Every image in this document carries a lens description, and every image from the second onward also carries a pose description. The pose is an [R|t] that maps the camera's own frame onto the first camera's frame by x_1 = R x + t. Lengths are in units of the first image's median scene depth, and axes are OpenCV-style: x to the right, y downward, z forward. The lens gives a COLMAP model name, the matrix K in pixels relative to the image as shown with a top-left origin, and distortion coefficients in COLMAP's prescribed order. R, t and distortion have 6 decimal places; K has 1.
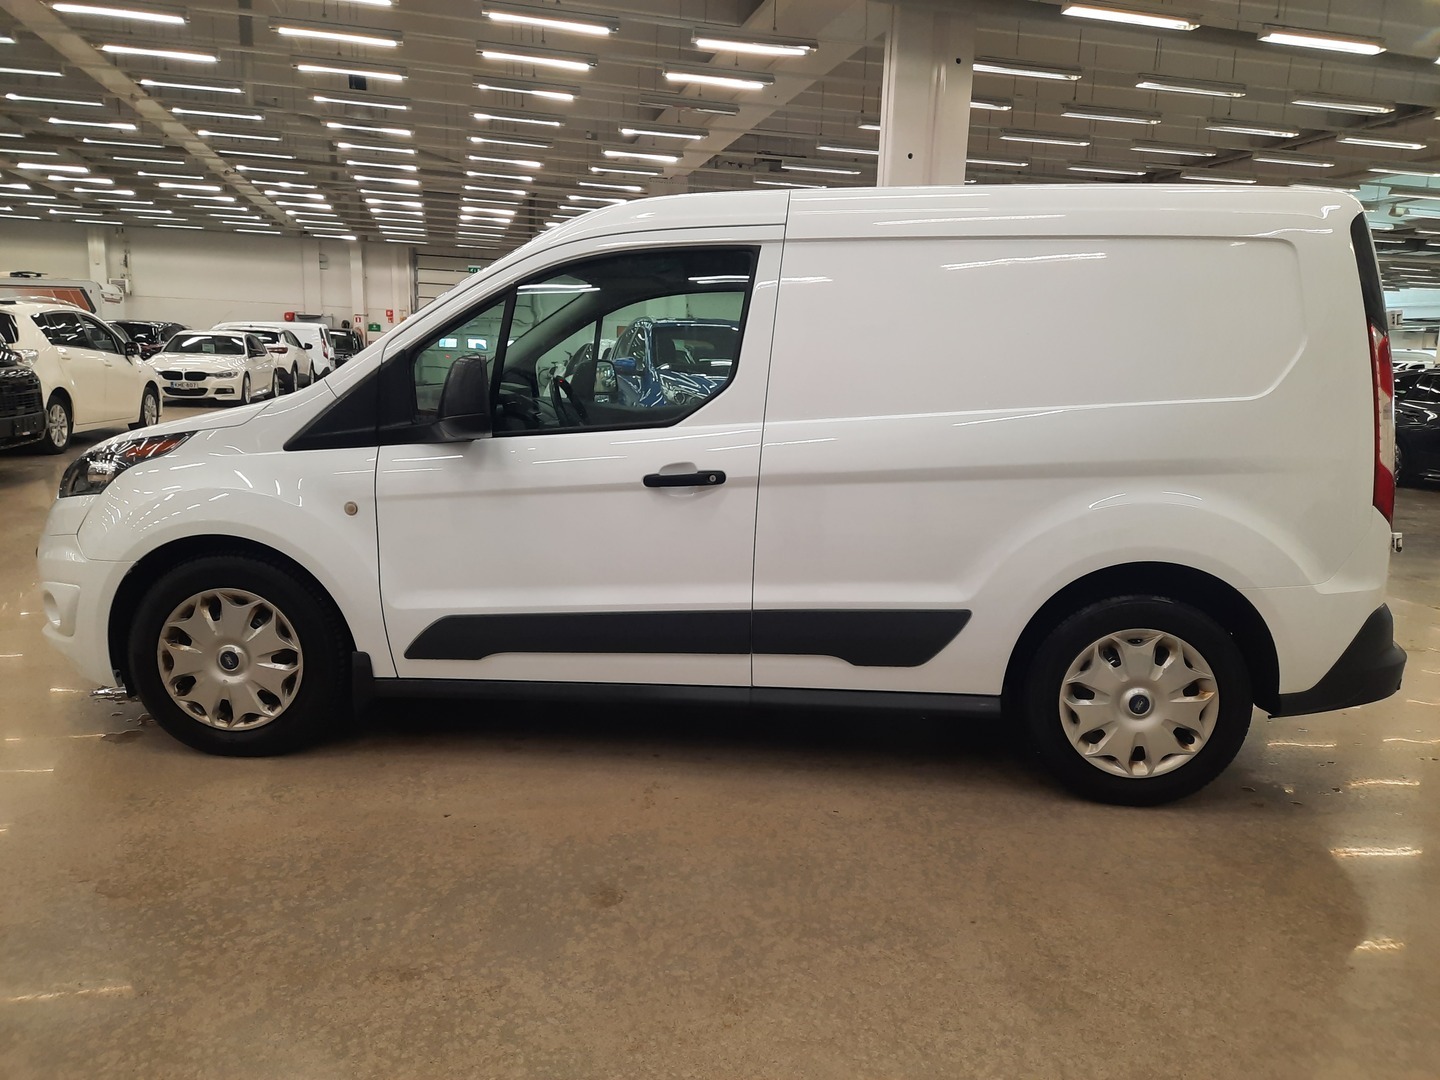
lens RADIAL K [[1042.3, 0, 720.0], [0, 1042.3, 540.0], [0, 0, 1]] dist [0.085079, -0.090253]
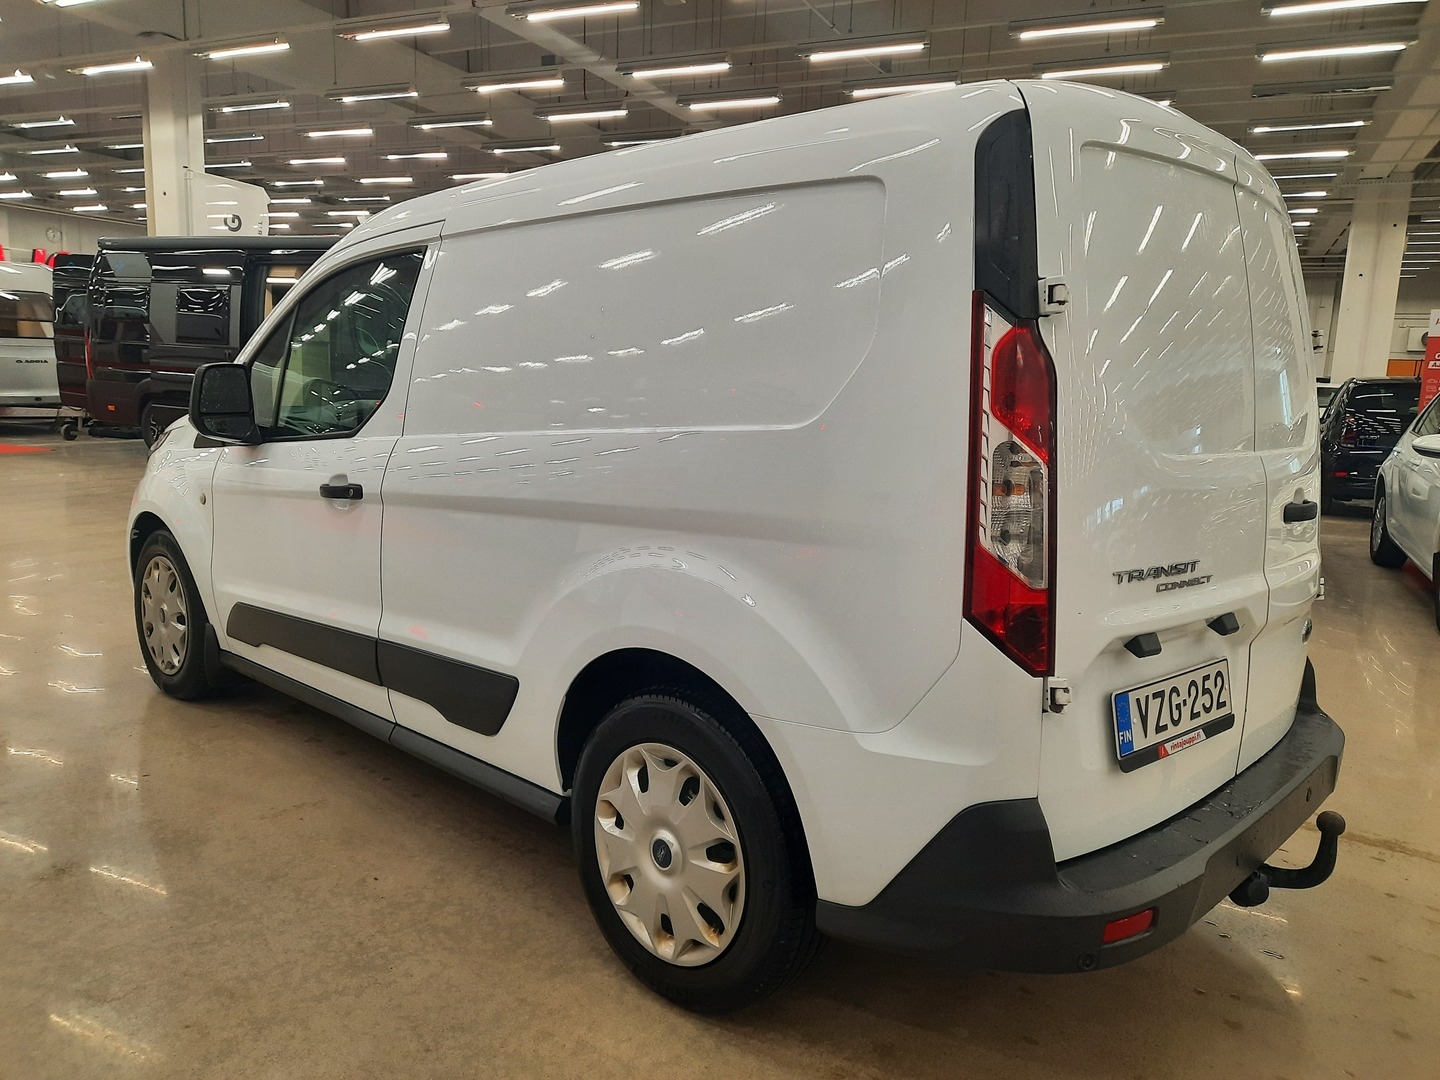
lens RADIAL K [[1042.3, 0, 720.0], [0, 1042.3, 540.0], [0, 0, 1]] dist [0.085079, -0.090253]
pose [[0.773314, 0.096681, -0.626609, 0.845524], [-0.119863, 0.992777, 0.005253, -0.060378], [0.622590, 0.071045, 0.779316, 0.462150]]
